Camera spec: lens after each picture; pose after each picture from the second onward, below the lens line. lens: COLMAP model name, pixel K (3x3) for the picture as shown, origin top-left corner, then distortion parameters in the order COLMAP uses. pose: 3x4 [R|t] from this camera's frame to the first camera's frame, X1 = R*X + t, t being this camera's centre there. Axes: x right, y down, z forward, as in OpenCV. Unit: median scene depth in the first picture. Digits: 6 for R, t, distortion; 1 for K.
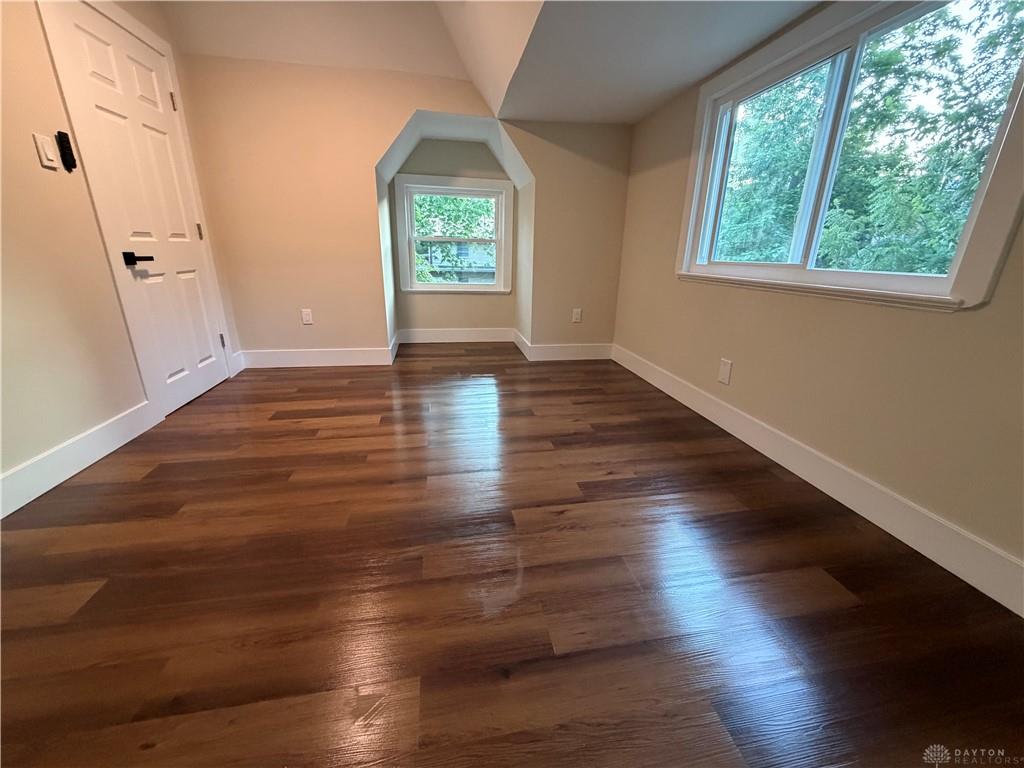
lens RADIAL K [[404.1, 0, 513.2], [0, 404.1, 383.0], [0, 0, 1]] dist [-0.001789, 0.000063]
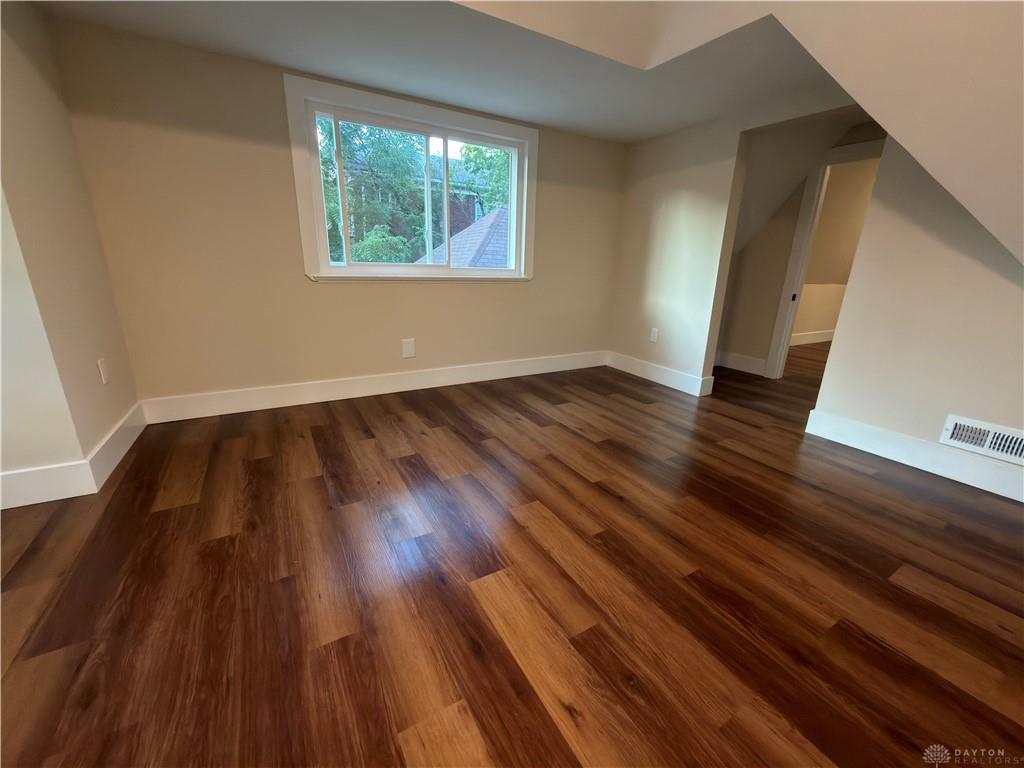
lens RADIAL K [[406.3, 0, 513.1], [0, 406.3, 381.4], [0, 0, 1]] dist [0.000544, 0.000309]
pose [[-0.340953, -0.295937, 0.892285, -0.782113], [0.256984, 0.883665, 0.391275, -0.360084], [-0.904273, 0.362709, -0.225237, 1.040948]]
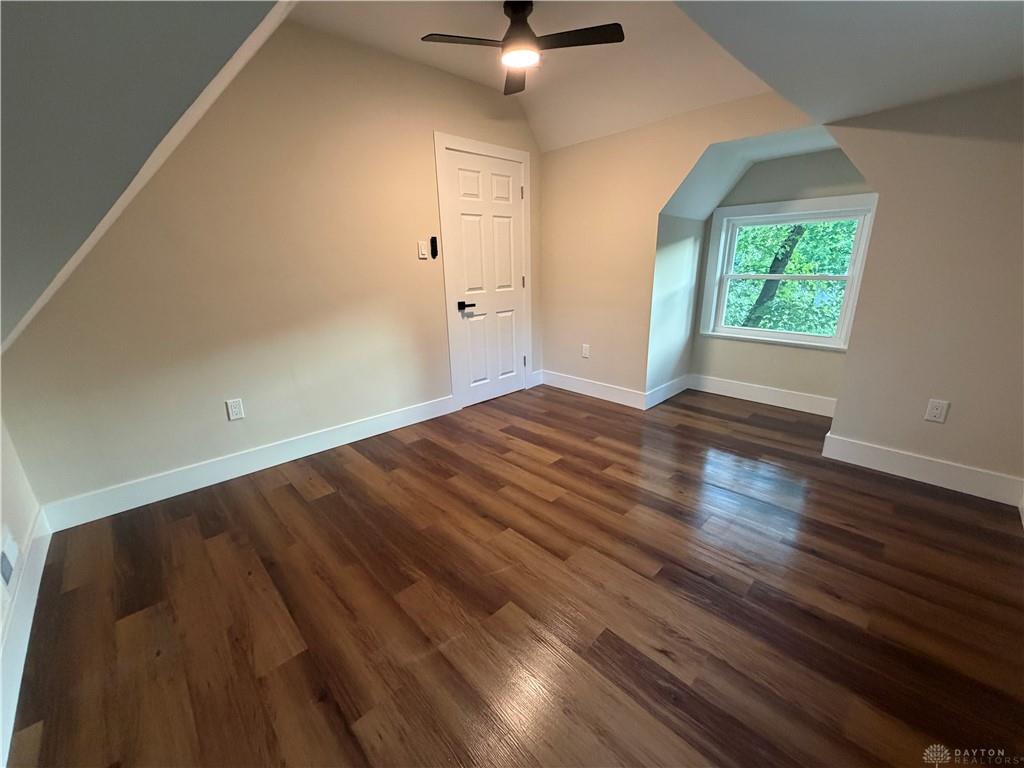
lens RADIAL K [[408.8, 0, 513.6], [0, 408.8, 381.8], [0, 0, 1]] dist [0.000238, -0.000110]
pose [[0.553015, 0.200951, -0.808575, 0.463864], [-0.230371, 0.969523, 0.083391, -0.184467], [0.800689, 0.140156, 0.582454, 0.255749]]
